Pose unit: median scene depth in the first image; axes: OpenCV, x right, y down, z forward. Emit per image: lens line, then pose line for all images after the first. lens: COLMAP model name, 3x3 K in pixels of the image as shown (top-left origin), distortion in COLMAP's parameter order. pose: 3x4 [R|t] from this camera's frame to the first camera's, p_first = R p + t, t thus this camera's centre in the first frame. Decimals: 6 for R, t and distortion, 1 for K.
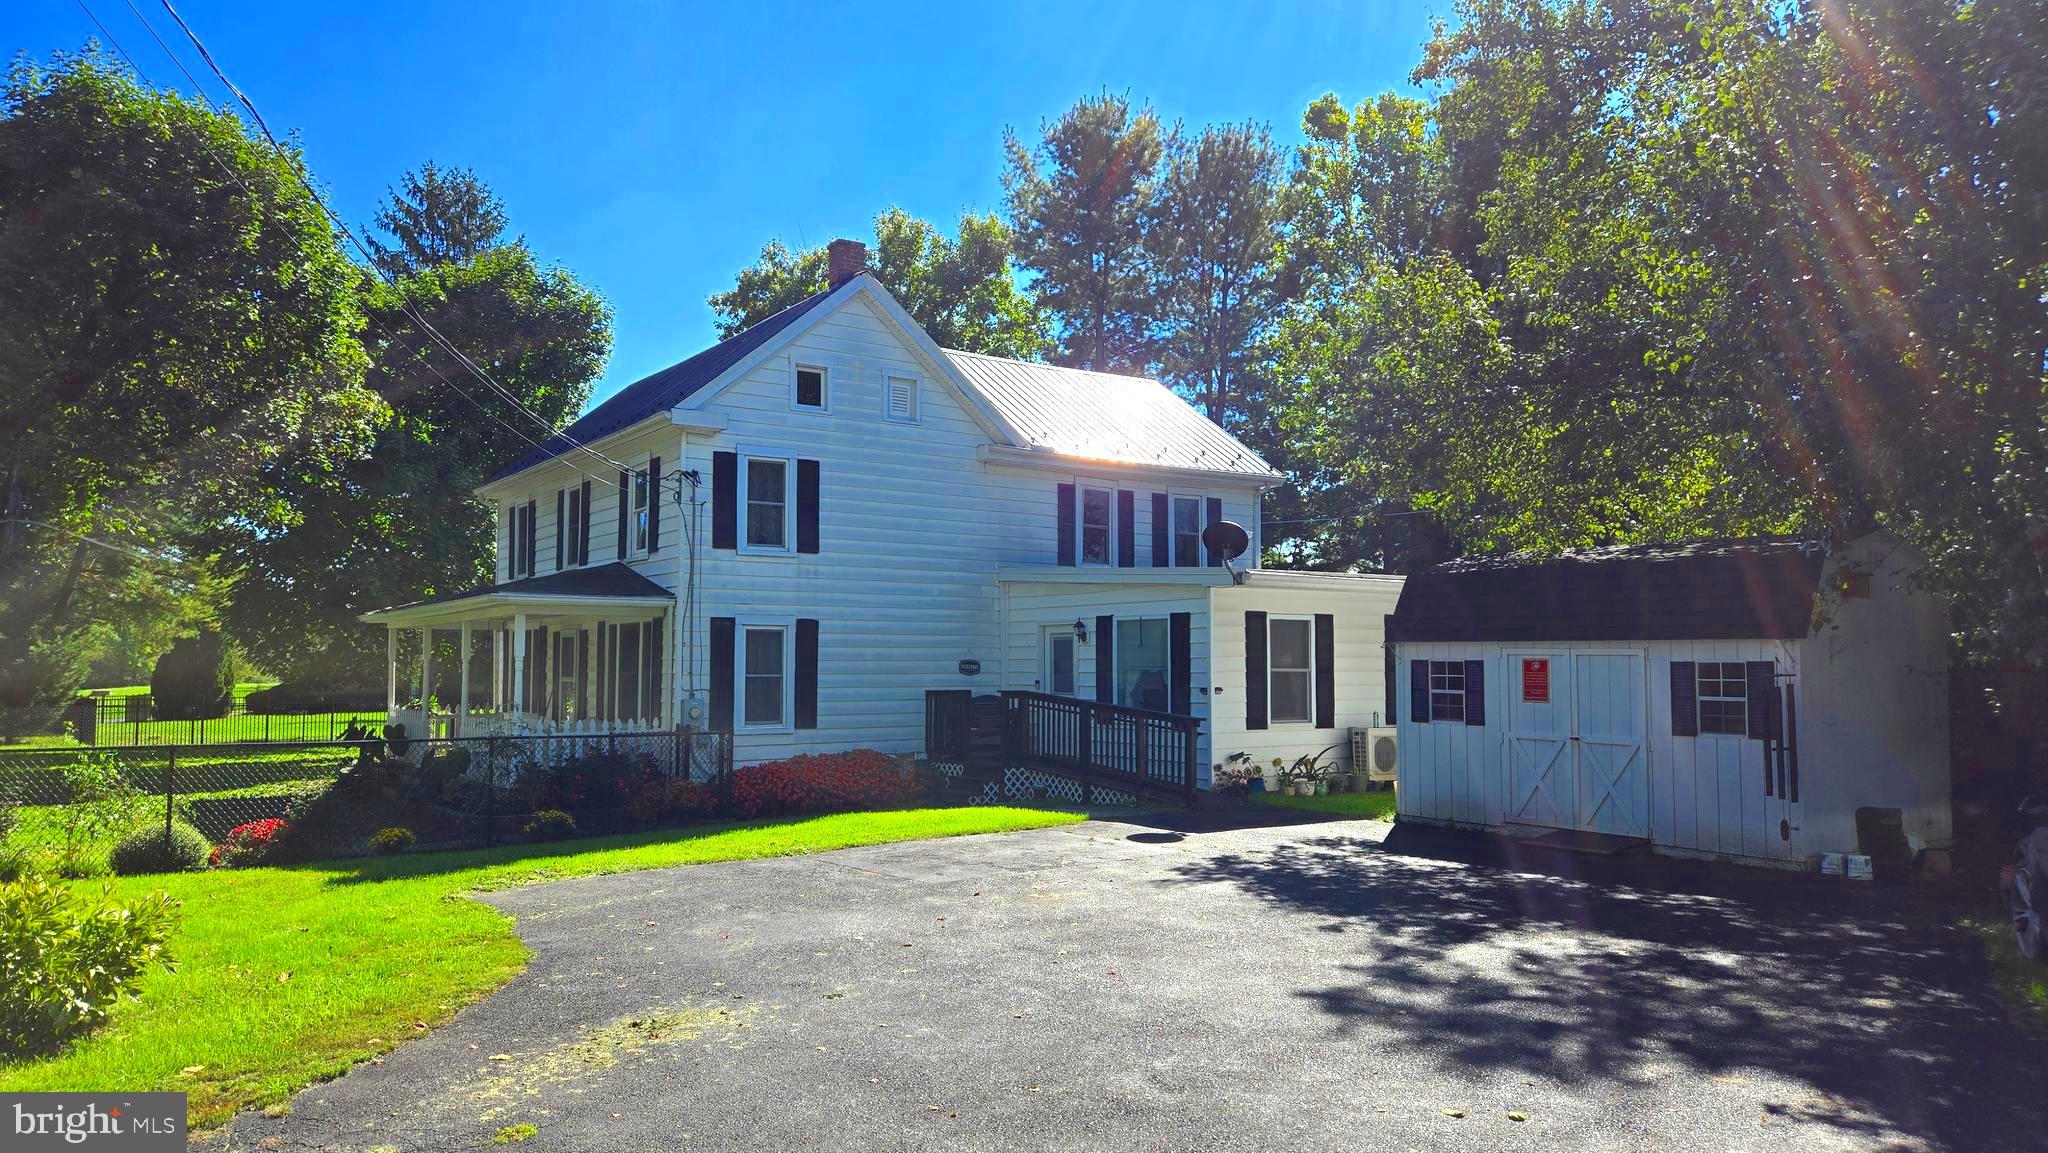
lens RADIAL K [[1387.0, 0, 978.6], [0, 1387.0, 583.1], [0, 0, 1]] dist [0.076967, -0.066694]
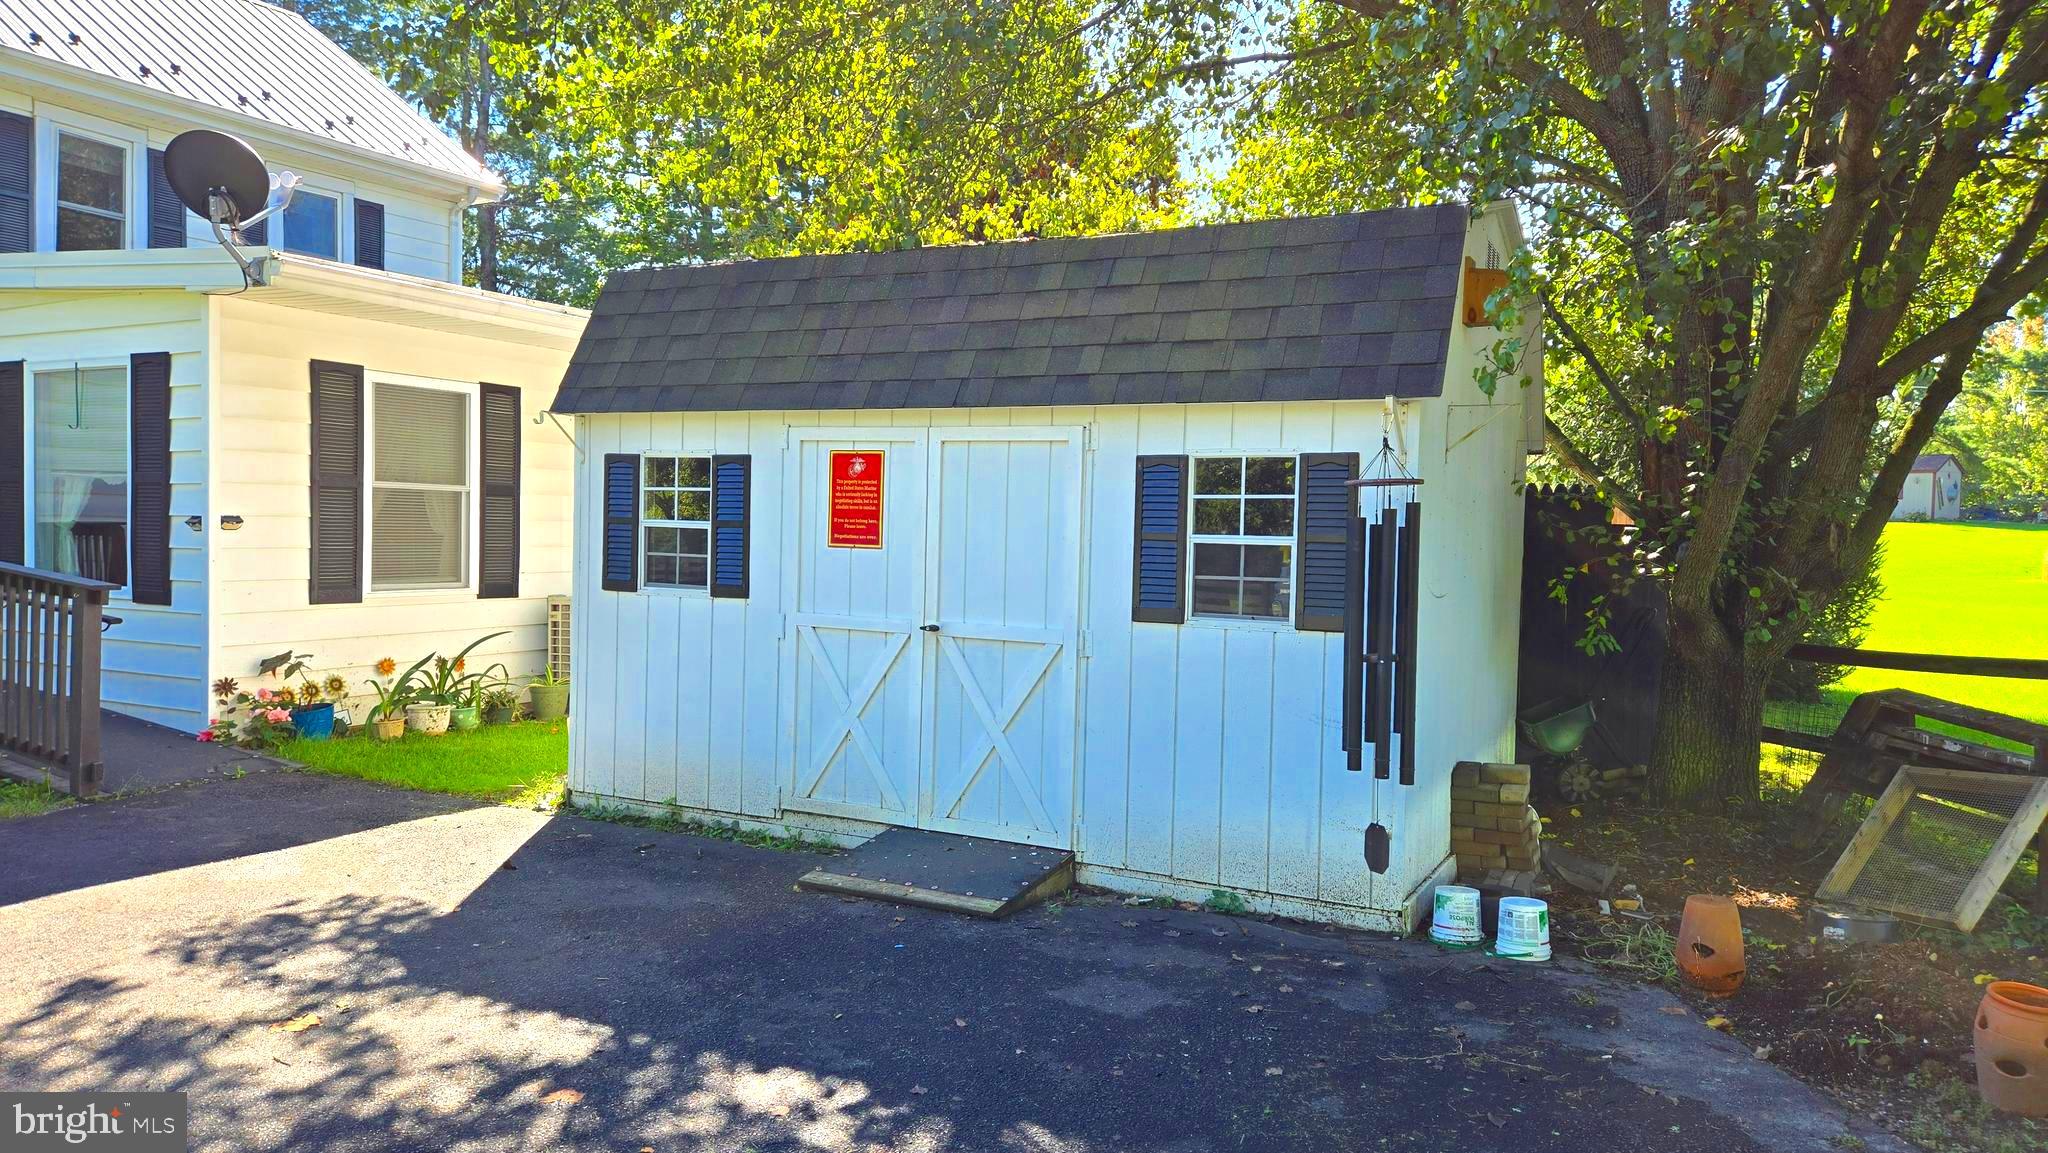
lens RADIAL K [[1387.0, 0, 1039.4], [0, 1387.0, 575.3], [0, 0, 1]] dist [0.076967, -0.066694]
pose [[0.882467, 0.000748, 0.470374, 0.185762], [-0.047198, 0.995093, 0.086965, 0.040475], [-0.468001, -0.098944, 0.878172, 0.448823]]
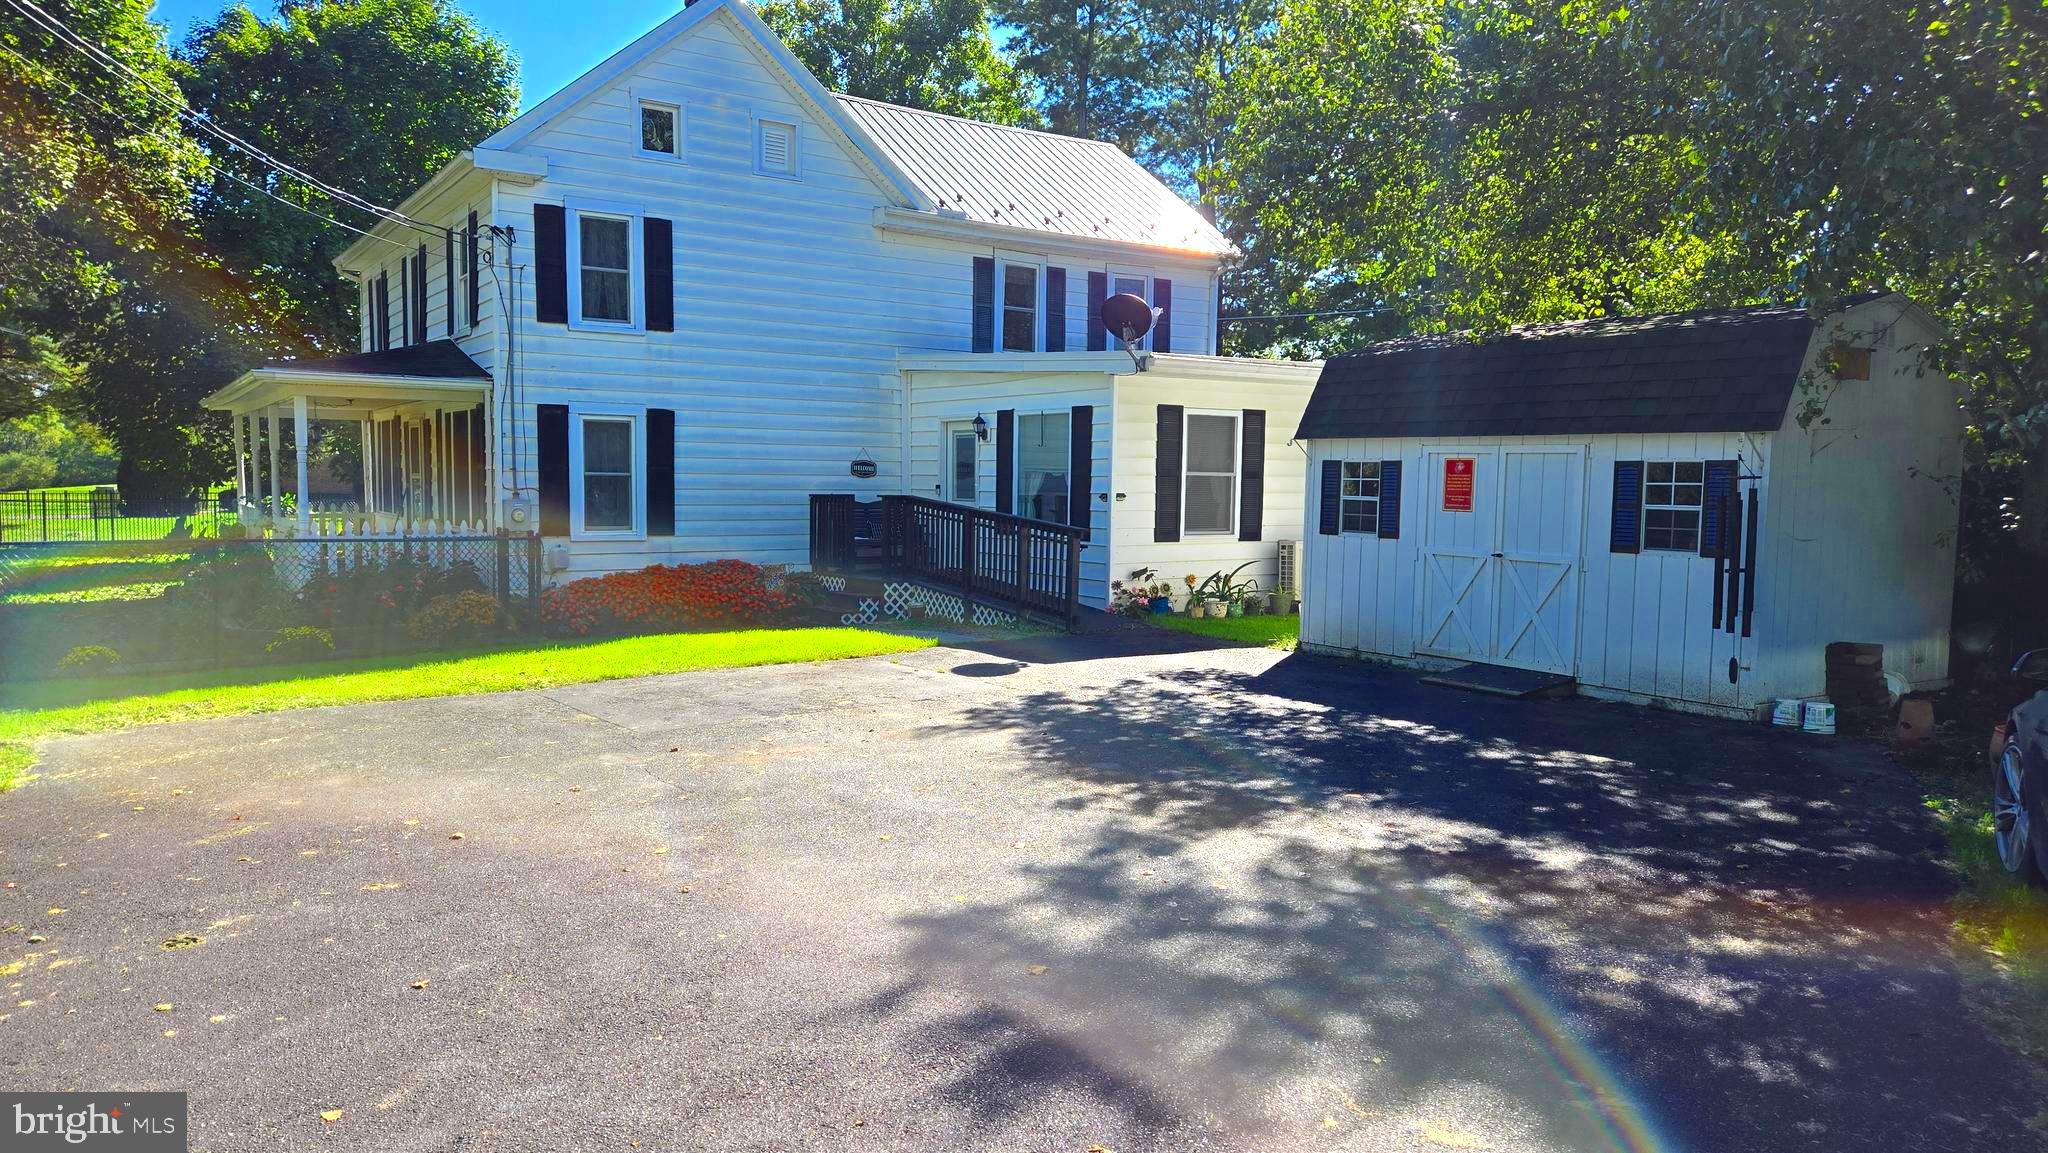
lens RADIAL K [[1387.0, 0, 1017.7], [0, 1387.0, 579.7], [0, 0, 1]] dist [0.076967, -0.066694]
pose [[0.999937, 0.011155, -0.001495, 0.108808], [-0.010855, 0.990963, 0.133695, 0.013884], [0.002973, -0.133671, 0.991021, 0.139838]]
